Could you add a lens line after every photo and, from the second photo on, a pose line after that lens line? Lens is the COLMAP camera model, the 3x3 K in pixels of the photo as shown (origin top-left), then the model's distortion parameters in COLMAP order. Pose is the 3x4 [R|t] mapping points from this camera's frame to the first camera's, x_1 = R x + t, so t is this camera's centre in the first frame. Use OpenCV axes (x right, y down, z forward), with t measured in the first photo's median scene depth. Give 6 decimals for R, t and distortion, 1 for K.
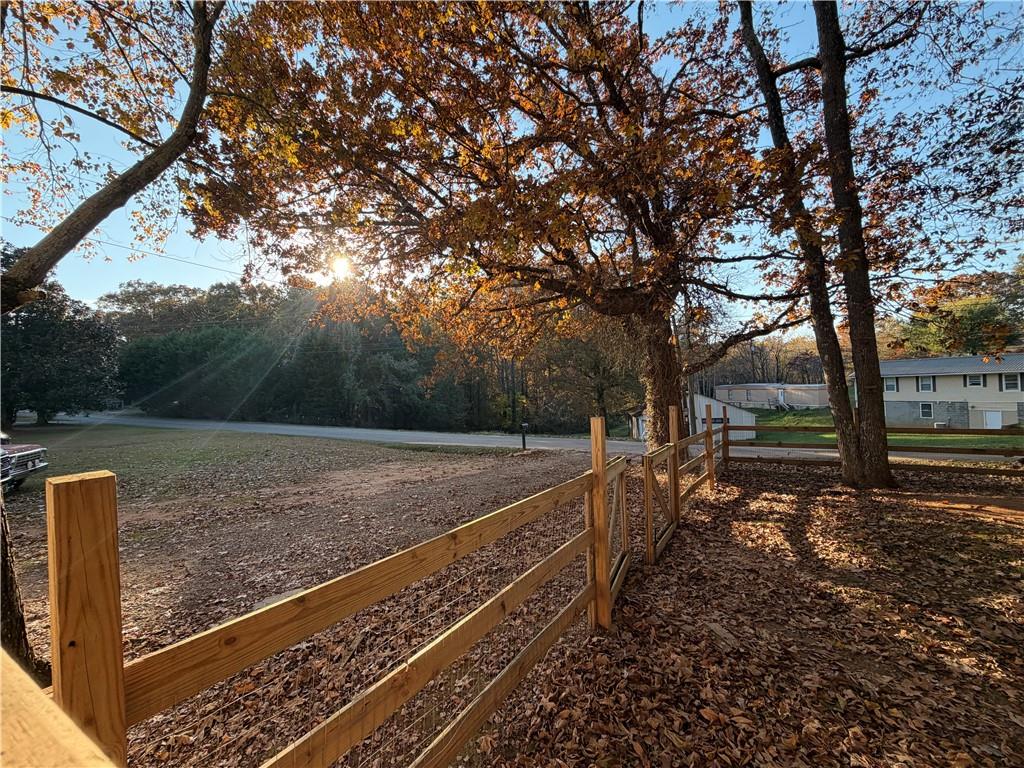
lens RADIAL K [[407.0, 0, 512.0], [0, 407.0, 384.0], [0, 0, 1]] dist [0.000007, 0.000204]
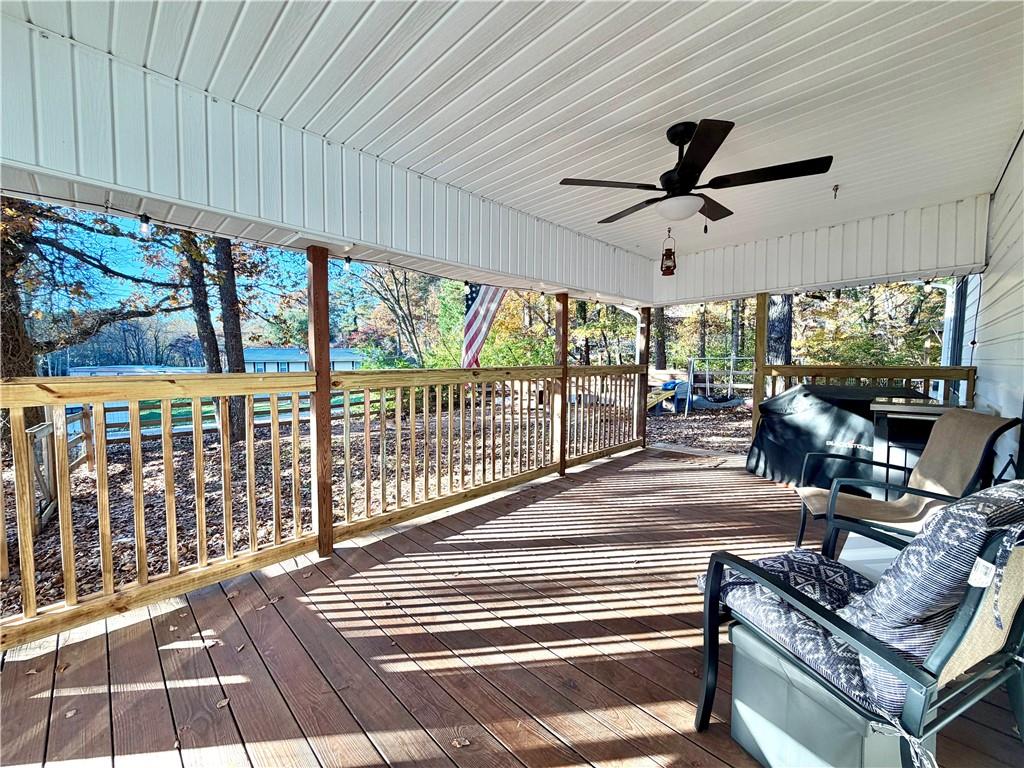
lens RADIAL K [[407.7, 0, 512.0], [0, 407.7, 384.0], [0, 0, 1]] dist [-0.000157, -0.000079]
pose [[0.271207, -0.021291, 0.962286, -0.138000], [-0.017595, 0.999479, 0.027072, 0.004946], [-0.962360, -0.024274, 0.270691, -0.191472]]
